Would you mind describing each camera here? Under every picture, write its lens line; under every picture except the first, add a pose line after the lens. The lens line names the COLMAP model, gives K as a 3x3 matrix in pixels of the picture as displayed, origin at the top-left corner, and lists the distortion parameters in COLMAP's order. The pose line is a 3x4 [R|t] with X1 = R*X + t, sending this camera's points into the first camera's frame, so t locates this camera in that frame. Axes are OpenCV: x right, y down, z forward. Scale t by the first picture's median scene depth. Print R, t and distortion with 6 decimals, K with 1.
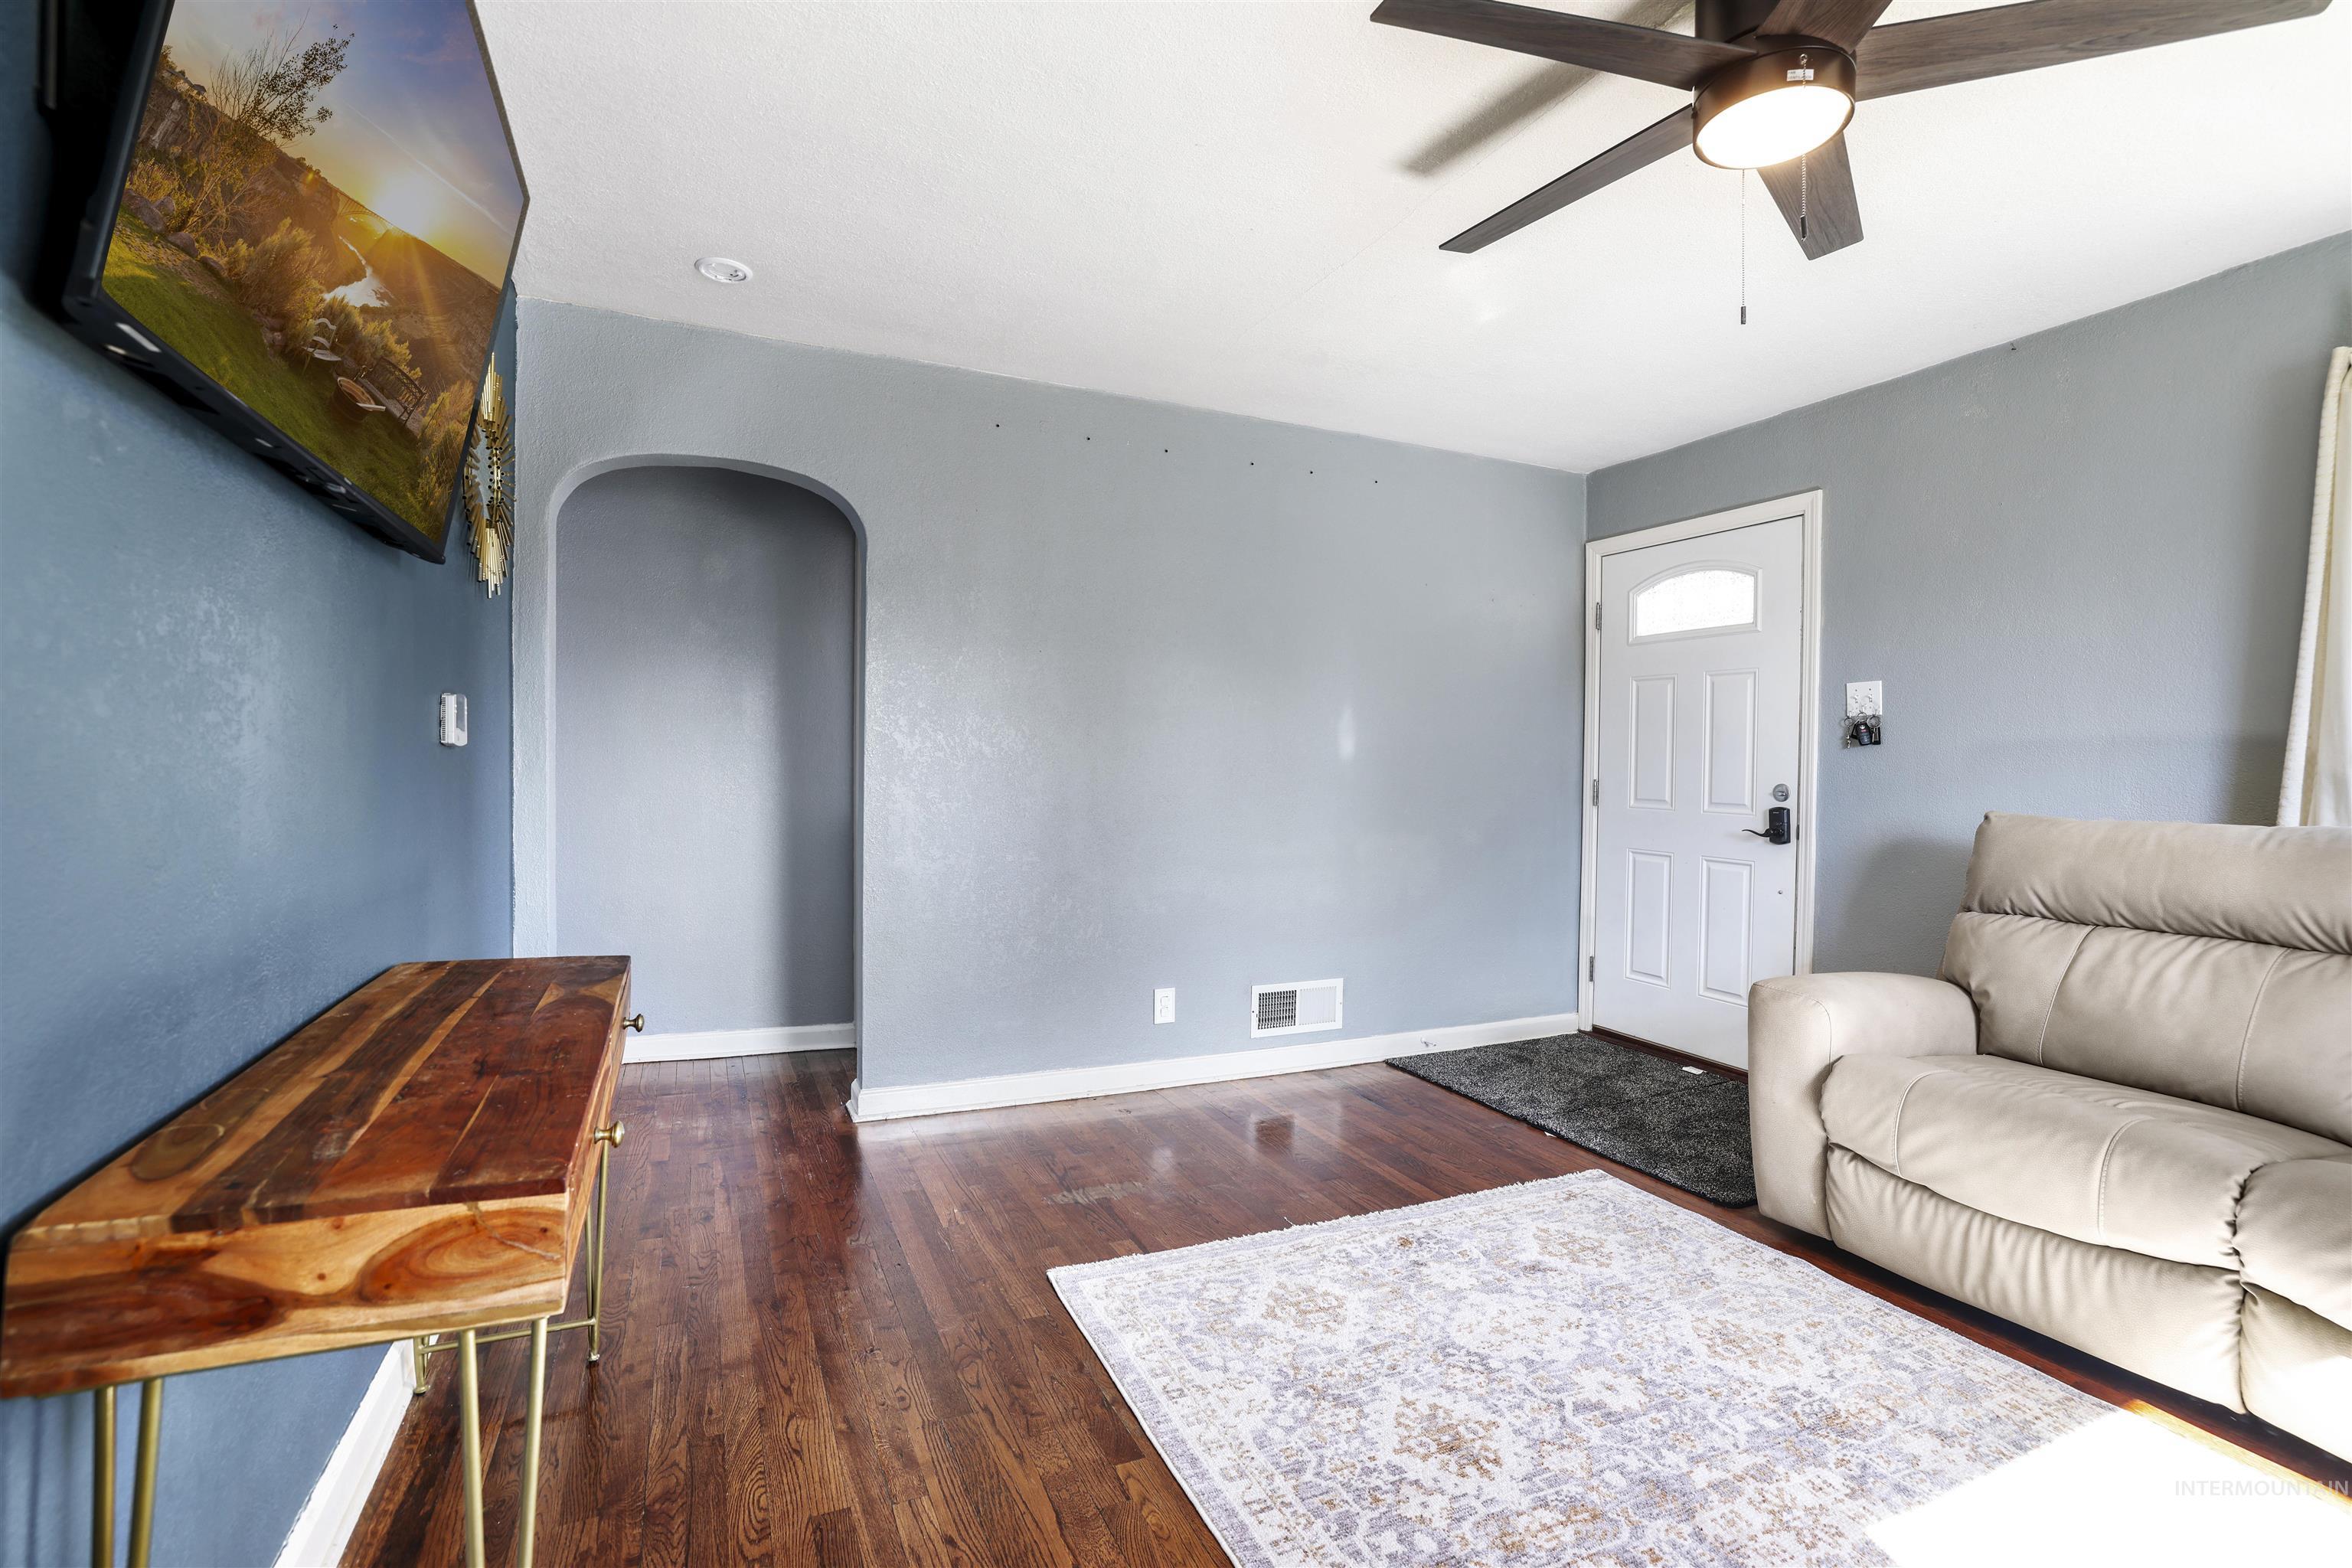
lens RADIAL K [[1071.3, 0, 1165.3], [0, 1071.3, 765.7], [0, 0, 1]] dist [-0.036644, 0.012005]
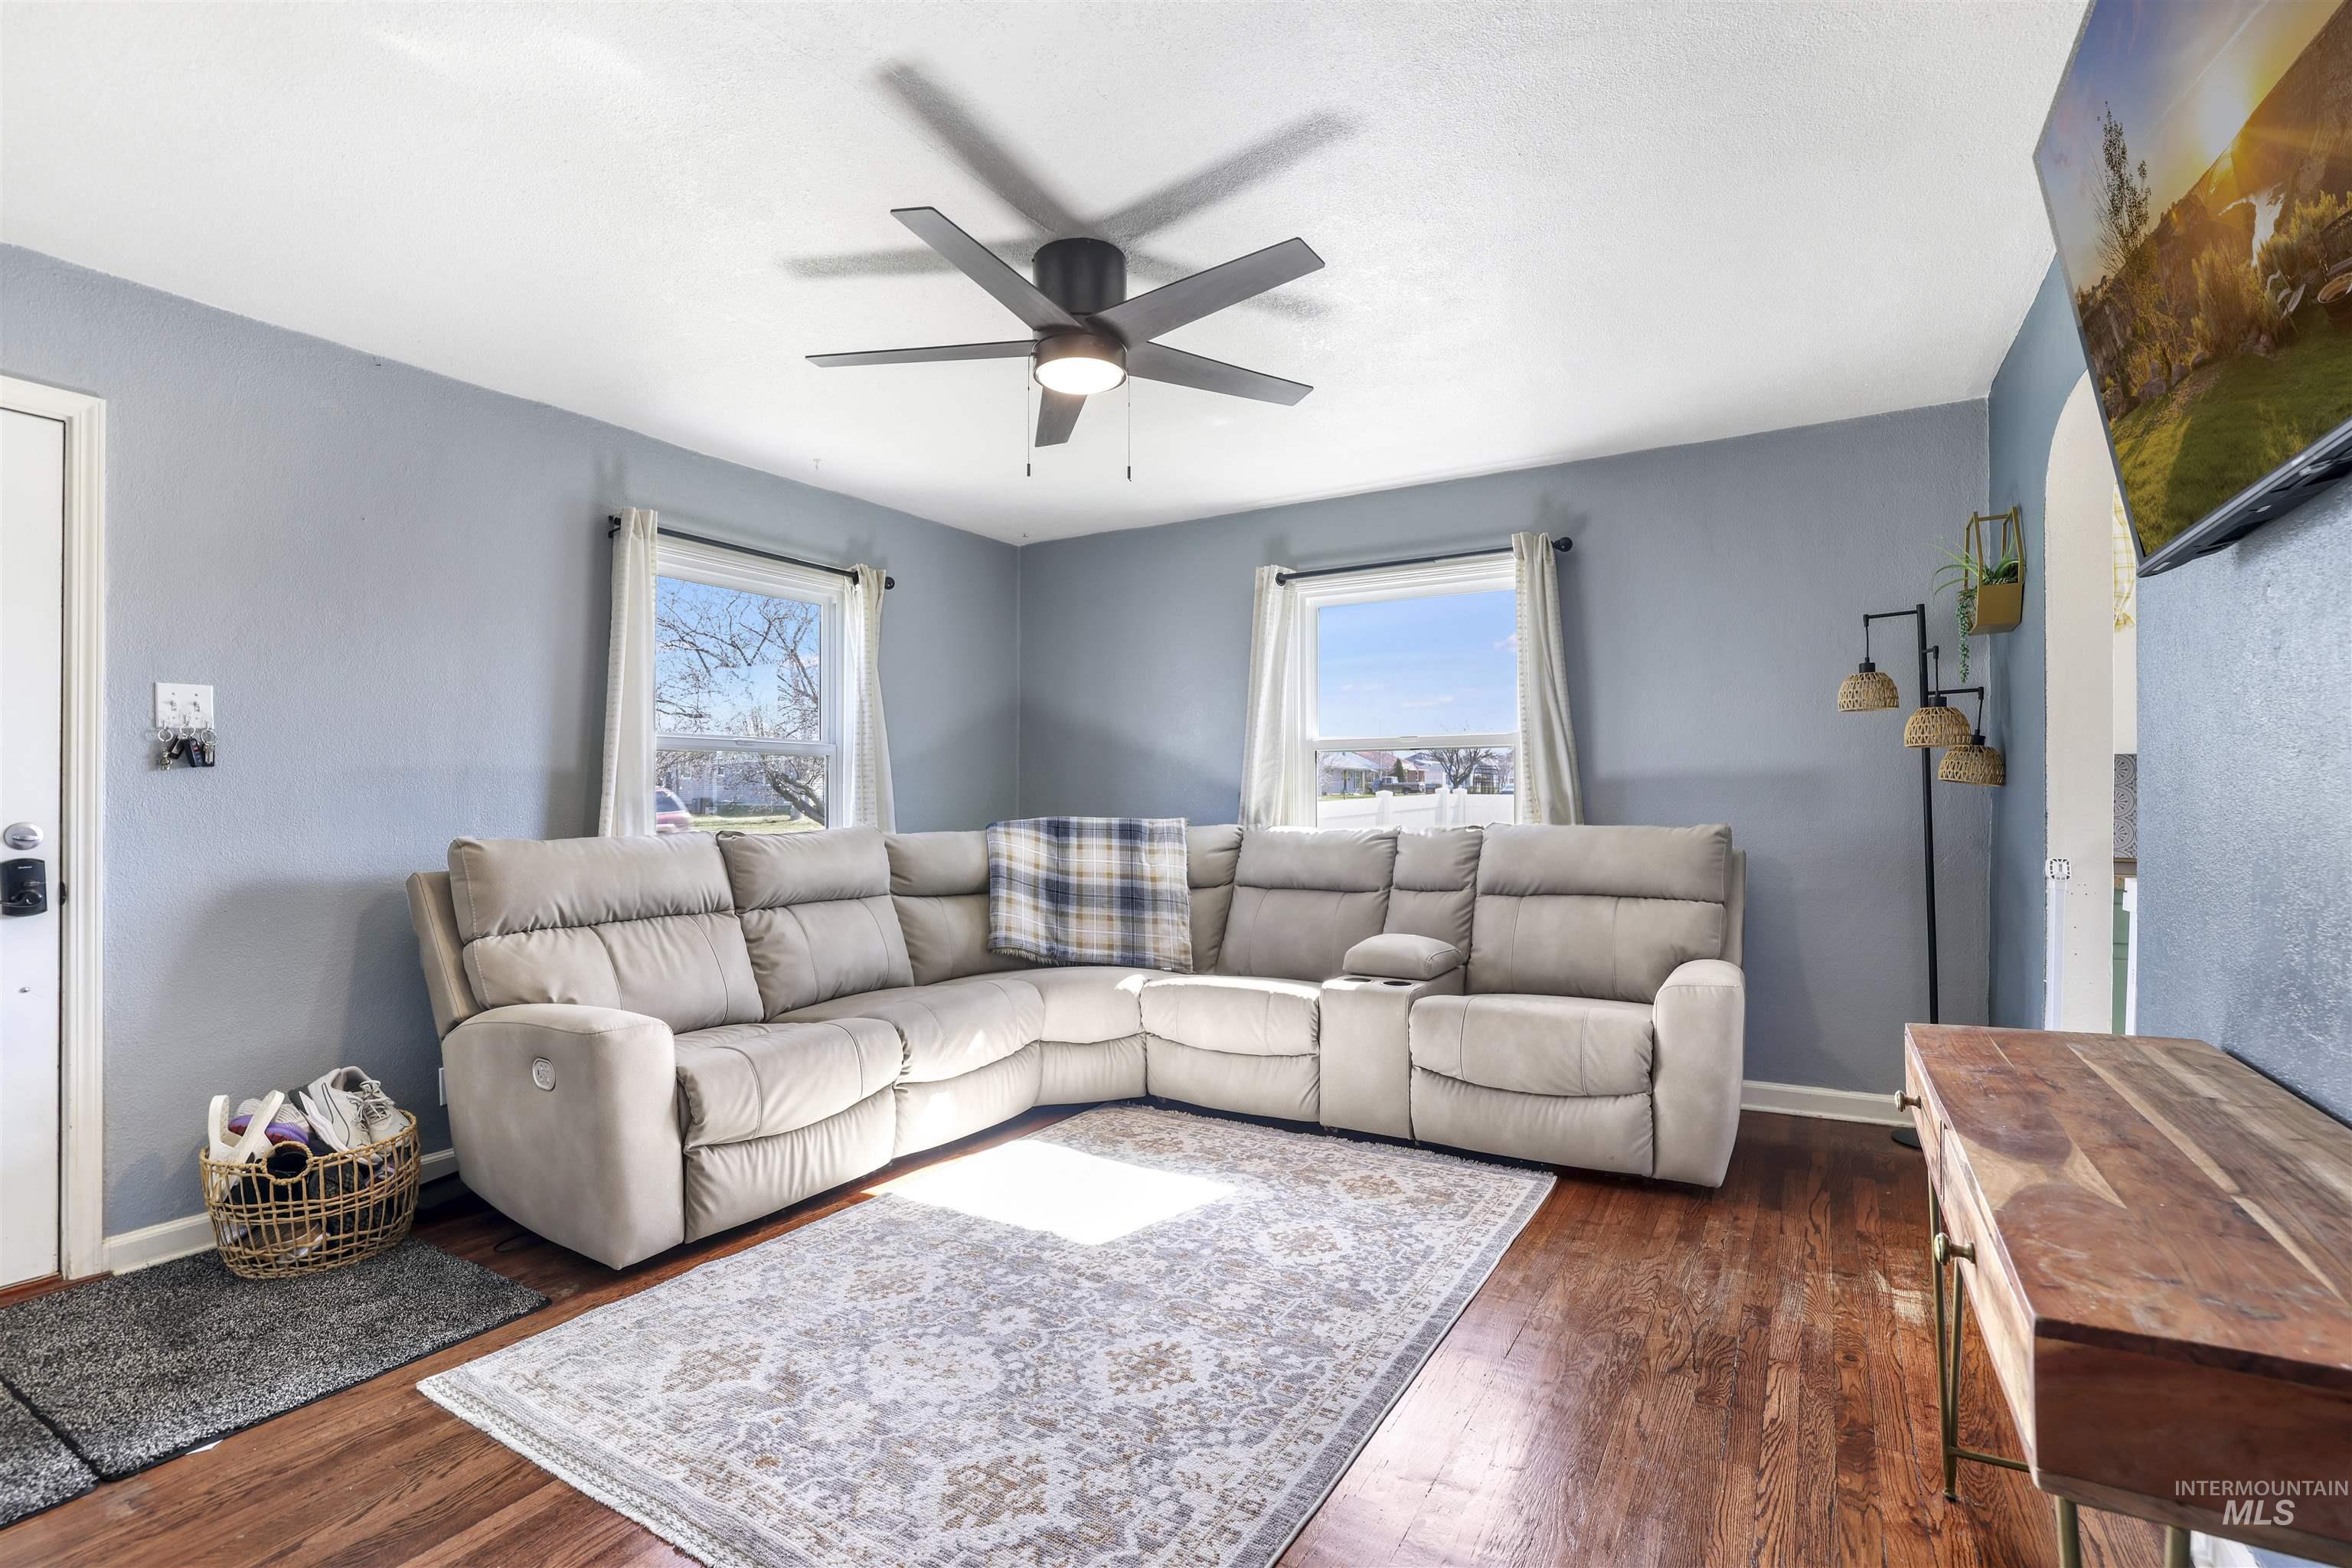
lens RADIAL K [[1071.3, 0, 1165.5], [0, 1071.3, 800.5], [0, 0, 1]] dist [-0.036644, 0.012005]
pose [[-0.567395, -0.014847, 0.823312, -0.547585], [-0.006329, 0.999887, 0.013670, -0.014386], [-0.823421, 0.002545, -0.567425, 1.264533]]
